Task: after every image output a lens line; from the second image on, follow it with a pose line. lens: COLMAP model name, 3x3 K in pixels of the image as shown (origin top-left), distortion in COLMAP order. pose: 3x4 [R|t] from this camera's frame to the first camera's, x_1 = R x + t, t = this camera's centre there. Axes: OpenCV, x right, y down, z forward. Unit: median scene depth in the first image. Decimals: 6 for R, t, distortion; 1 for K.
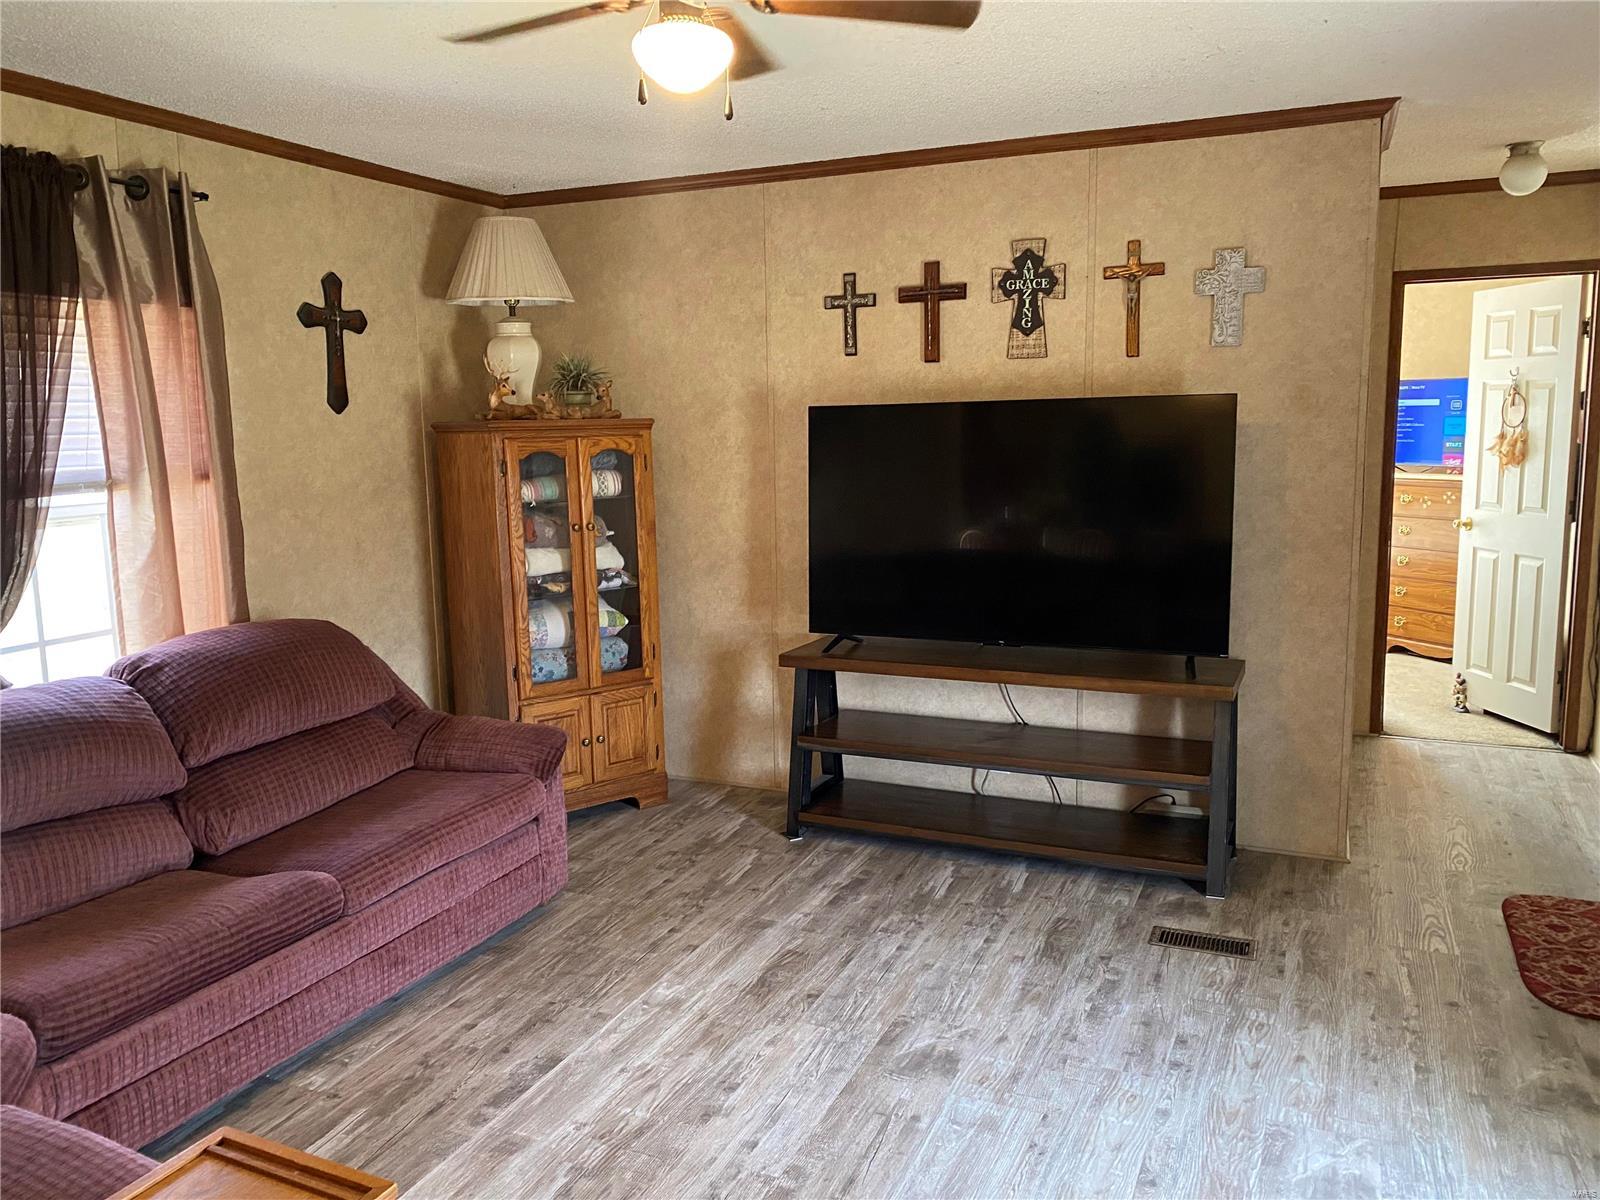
lens RADIAL K [[1211.9, 0, 787.1], [0, 1211.9, 592.8], [0, 0, 1]] dist [0.012208, -0.011320]
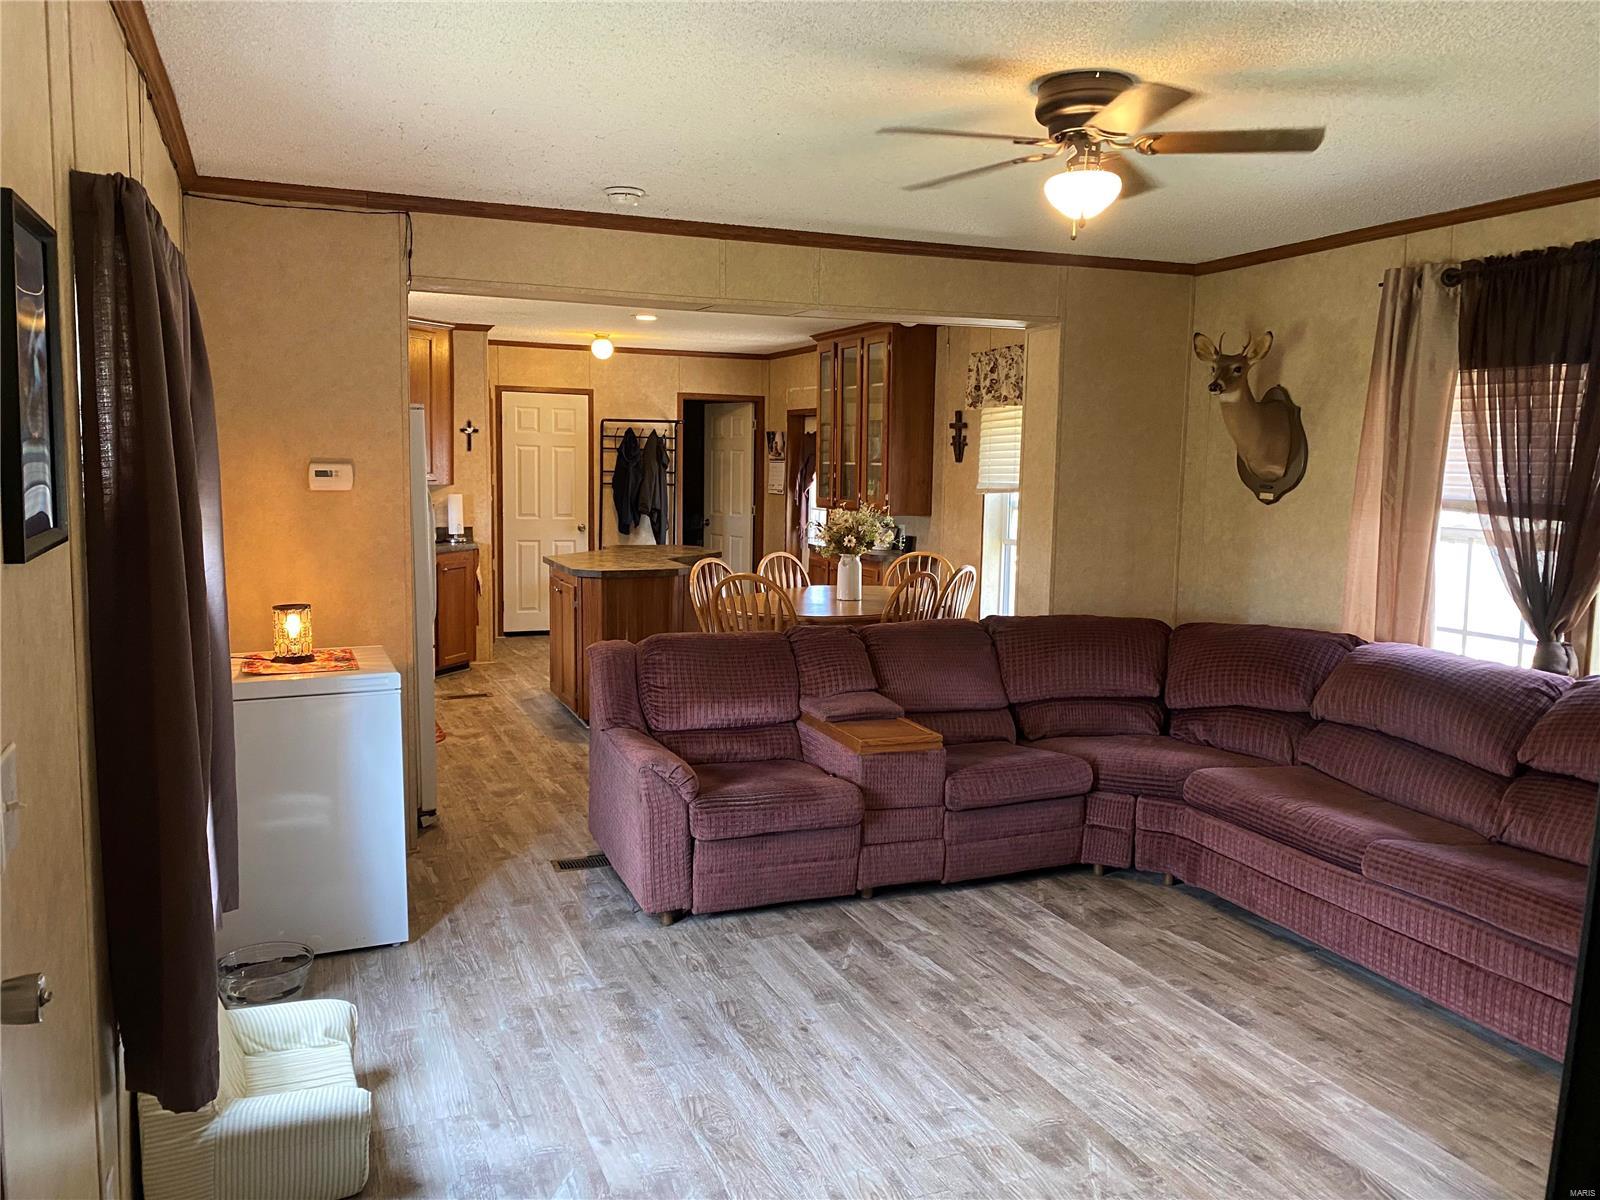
lens RADIAL K [[1211.9, 0, 801.5], [0, 1211.9, 602.5], [0, 0, 1]] dist [0.012208, -0.011320]
pose [[-0.675023, 0.092751, -0.731943, 0.886818], [-0.112382, 0.967564, 0.226251, -0.208675], [0.729187, 0.234982, -0.642705, 1.341558]]
